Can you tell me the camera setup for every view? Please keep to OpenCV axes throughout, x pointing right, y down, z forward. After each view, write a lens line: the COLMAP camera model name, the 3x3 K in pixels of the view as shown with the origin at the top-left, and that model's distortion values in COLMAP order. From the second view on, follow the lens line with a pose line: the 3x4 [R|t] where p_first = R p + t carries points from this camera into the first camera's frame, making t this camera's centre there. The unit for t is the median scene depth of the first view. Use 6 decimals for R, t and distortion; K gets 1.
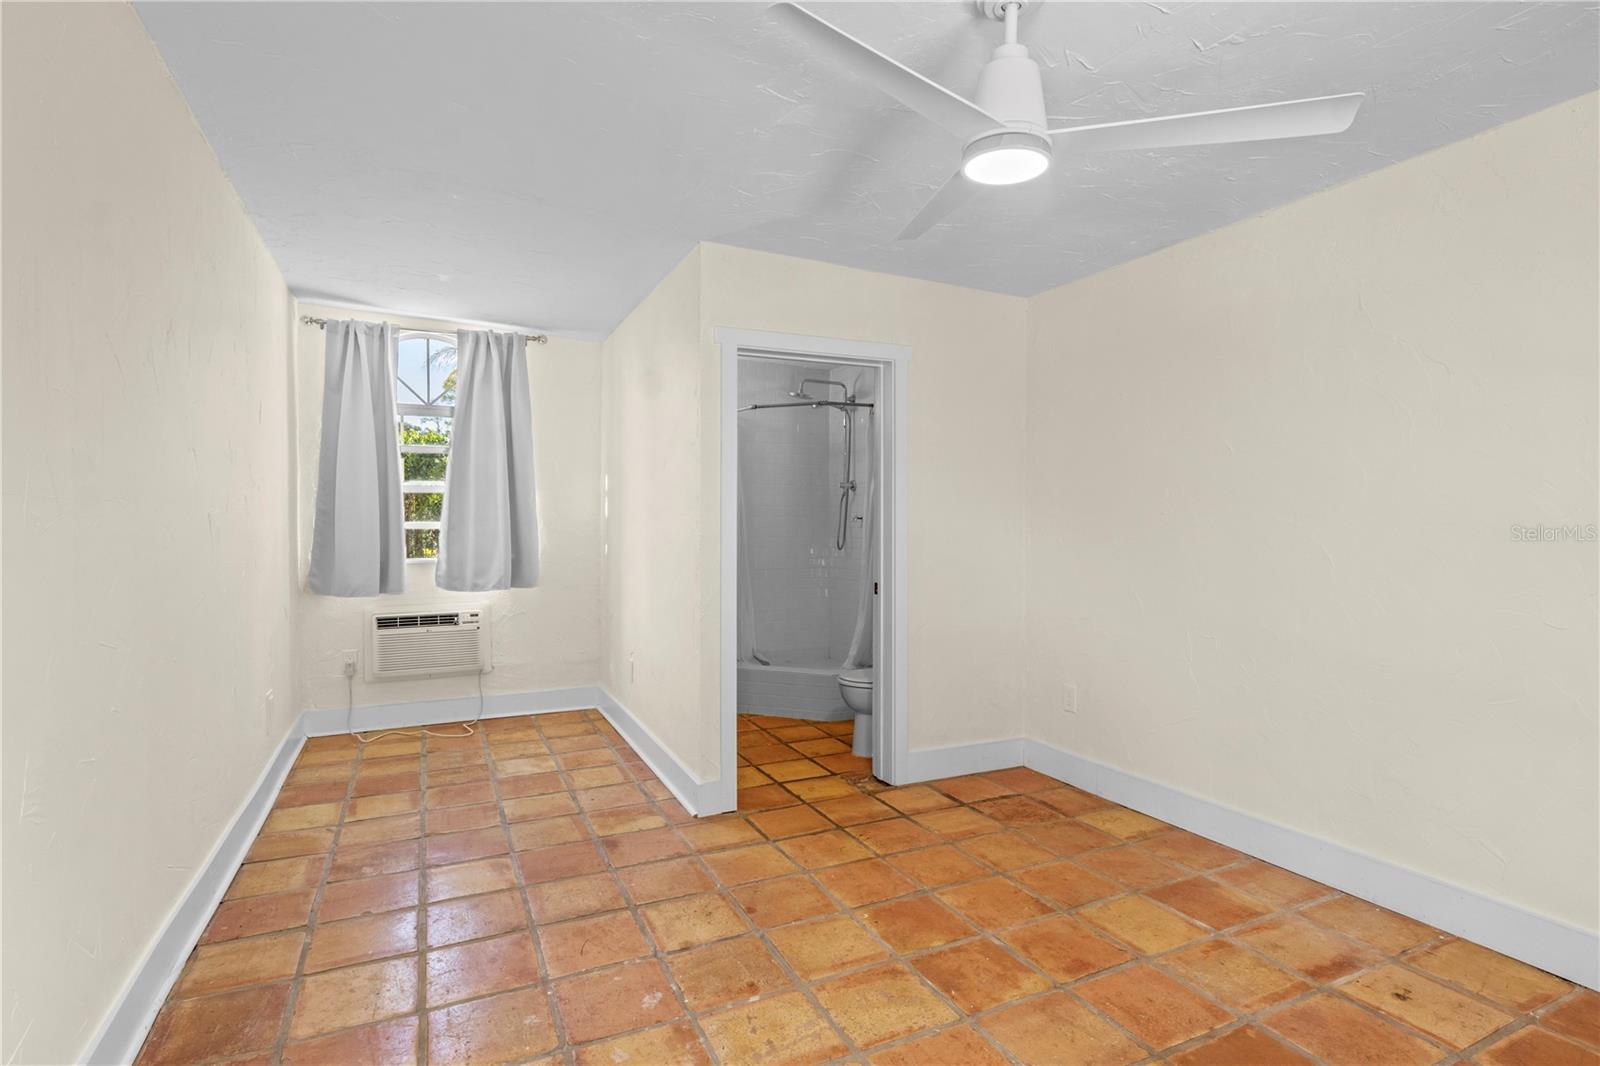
lens RADIAL K [[802.4, 0, 800.0], [0, 802.4, 533.0], [0, 0, 1]] dist [-0.002400, 0.001043]
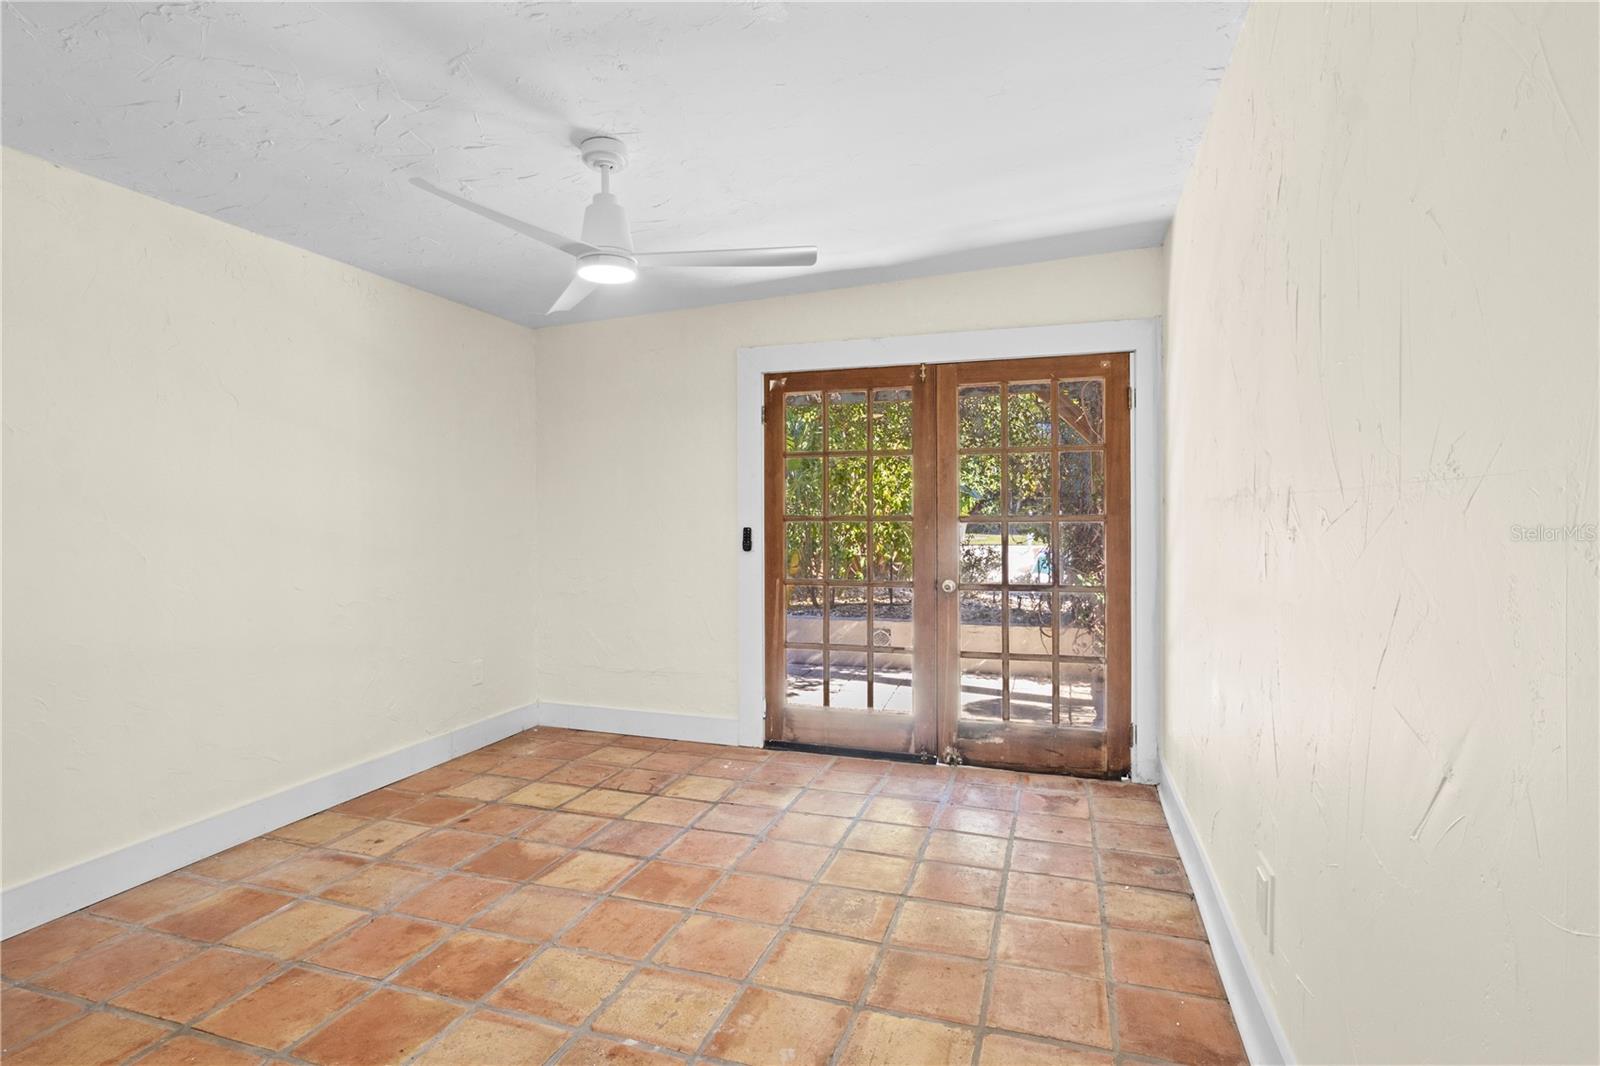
lens RADIAL K [[802.4, 0, 800.0], [0, 802.4, 533.0], [0, 0, 1]] dist [-0.002400, 0.001043]
pose [[-0.732069, -0.007008, 0.681195, -0.758003], [0.014147, 0.999575, 0.025488, -0.015364], [-0.681084, 0.028296, -0.731659, 1.415439]]
